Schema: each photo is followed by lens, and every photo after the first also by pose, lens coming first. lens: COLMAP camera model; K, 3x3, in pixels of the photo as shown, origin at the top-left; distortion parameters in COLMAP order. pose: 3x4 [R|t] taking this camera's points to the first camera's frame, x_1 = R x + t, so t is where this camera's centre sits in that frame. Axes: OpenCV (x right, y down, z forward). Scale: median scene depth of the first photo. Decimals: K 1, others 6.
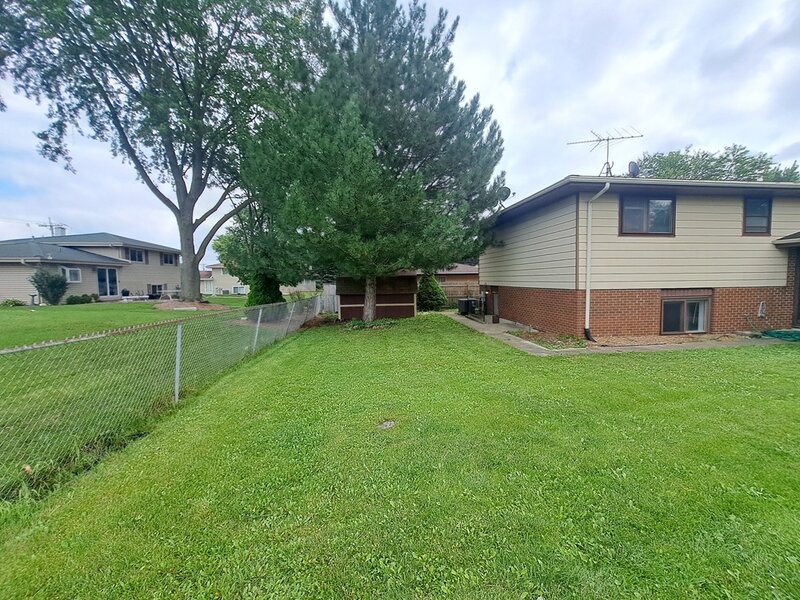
lens RADIAL K [[322.1, 0, 400.5], [0, 322.1, 295.2], [0, 0, 1]] dist [-0.016206, -0.000281]
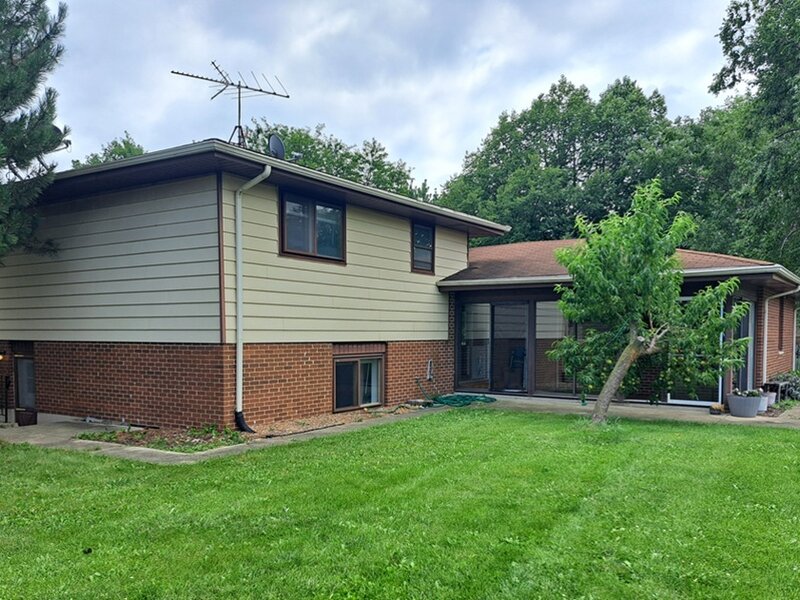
lens RADIAL K [[702.0, 0, 401.2], [0, 702.0, 347.3], [0, 0, 1]] dist [0.124390, -0.150496]
pose [[0.632975, 0.000368, 0.774172, -0.214338], [0.028288, 0.999321, -0.023604, 0.027615], [-0.773655, 0.036841, 0.632535, -0.028326]]
